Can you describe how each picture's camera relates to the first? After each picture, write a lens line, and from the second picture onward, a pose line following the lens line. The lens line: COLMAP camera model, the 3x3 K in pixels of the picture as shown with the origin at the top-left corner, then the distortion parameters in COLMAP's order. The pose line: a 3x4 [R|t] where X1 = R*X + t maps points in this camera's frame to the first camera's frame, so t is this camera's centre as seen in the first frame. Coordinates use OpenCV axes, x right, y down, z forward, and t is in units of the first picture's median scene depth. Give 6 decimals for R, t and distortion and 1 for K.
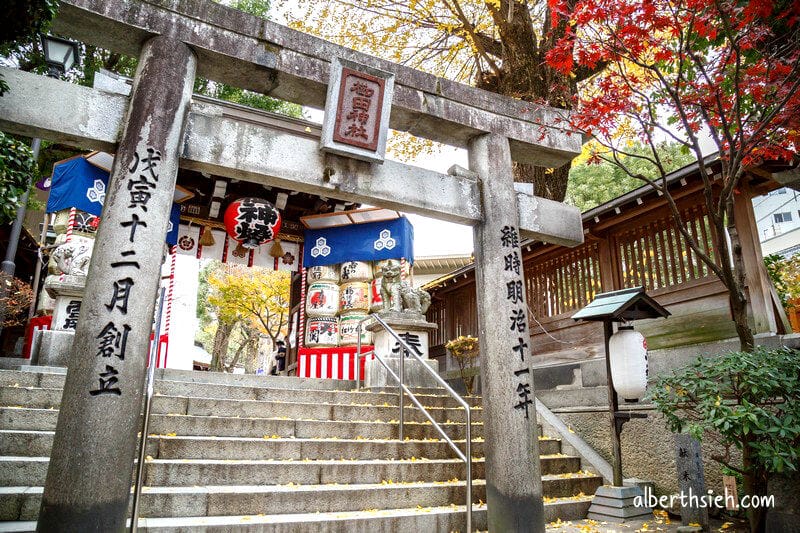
lens RADIAL K [[526.5, 0, 400.0], [0, 526.5, 266.5], [0, 0, 1]] dist [-0.135447, 0.070863]
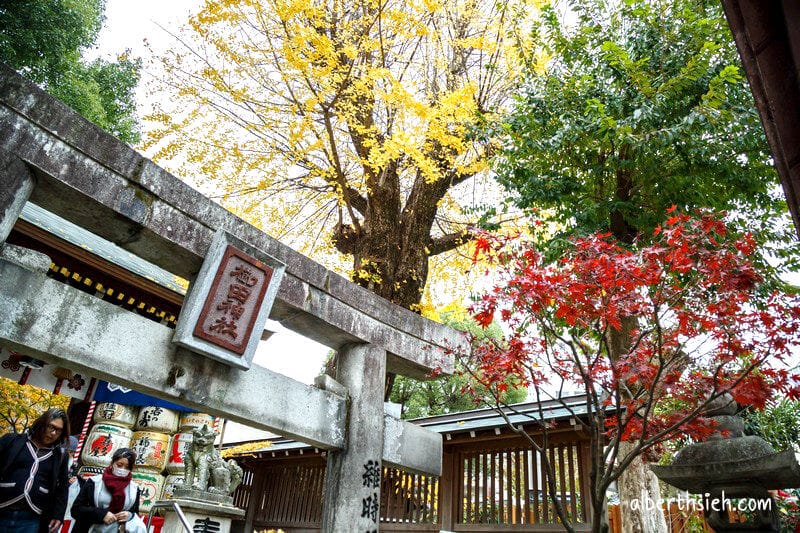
lens RADIAL K [[526.5, 0, 400.0], [0, 526.5, 266.5], [0, 0, 1]] dist [-0.135447, 0.070863]
pose [[0.914534, 0.250290, 0.317776, -0.102111], [-0.172903, 0.952080, -0.252285, -0.175805], [-0.365693, 0.175779, 0.913986, 0.153648]]
